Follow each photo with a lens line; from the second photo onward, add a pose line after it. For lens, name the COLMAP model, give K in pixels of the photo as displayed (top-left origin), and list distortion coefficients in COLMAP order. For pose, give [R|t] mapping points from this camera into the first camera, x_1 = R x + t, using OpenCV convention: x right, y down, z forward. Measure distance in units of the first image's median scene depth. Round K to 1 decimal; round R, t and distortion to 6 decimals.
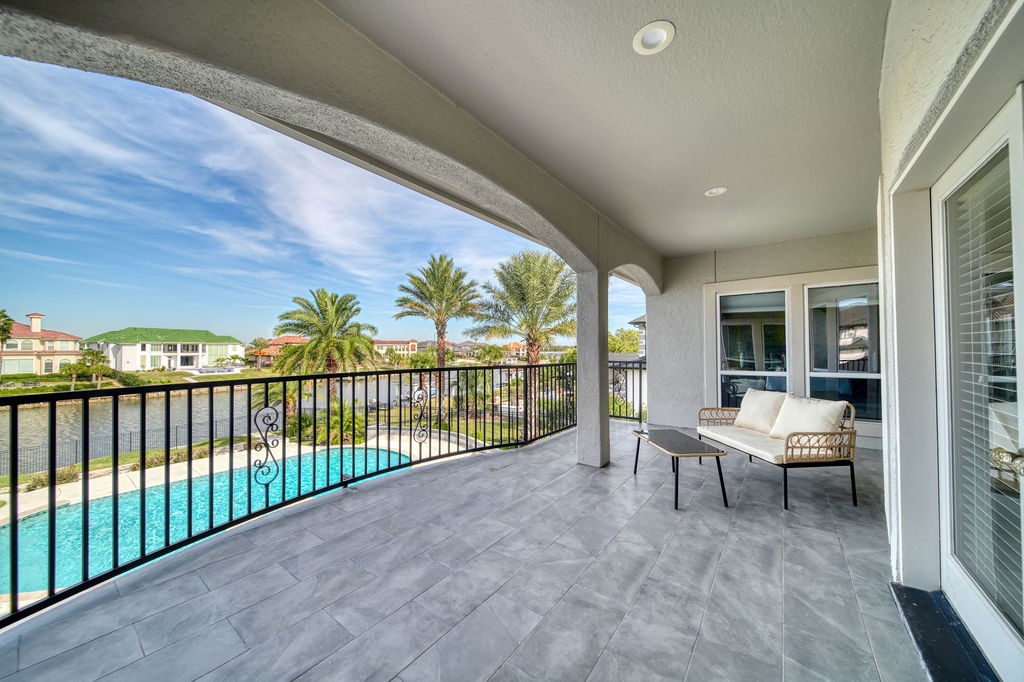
lens RADIAL K [[364.5, 0, 517.4], [0, 364.5, 343.7], [0, 0, 1]] dist [-0.000753, -0.000056]
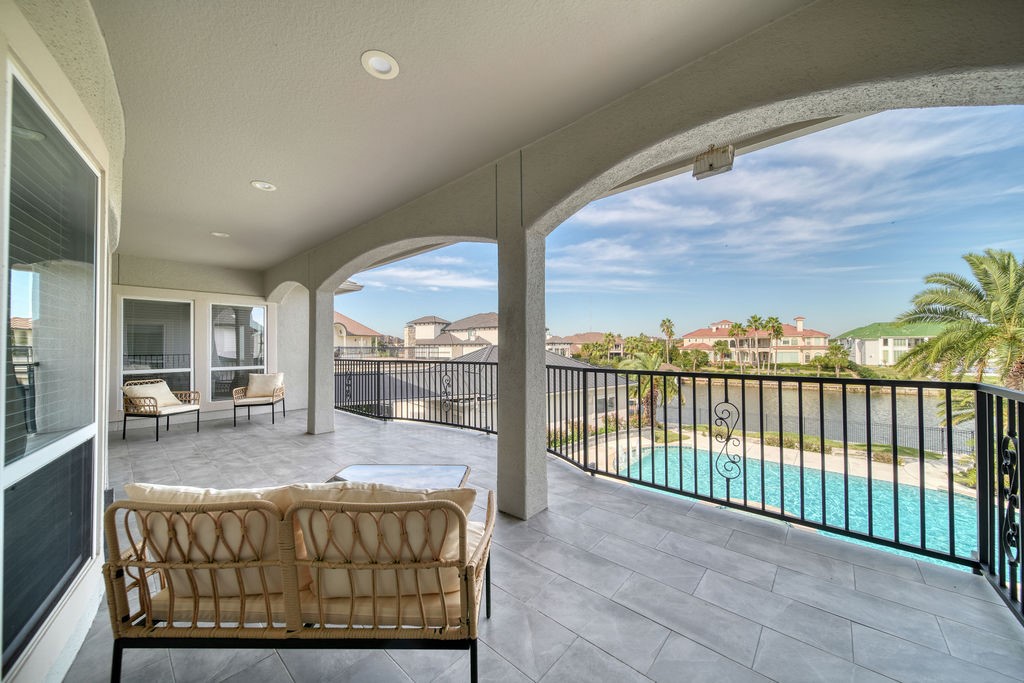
lens RADIAL K [[364.5, 0, 517.4], [0, 364.5, 344.2], [0, 0, 1]] dist [-0.000753, -0.000056]
pose [[-0.106271, -0.003136, -0.994332, 0.102231], [0.019547, 0.999795, -0.005242, 0.000684], [0.994145, -0.019994, -0.106188, 0.120956]]
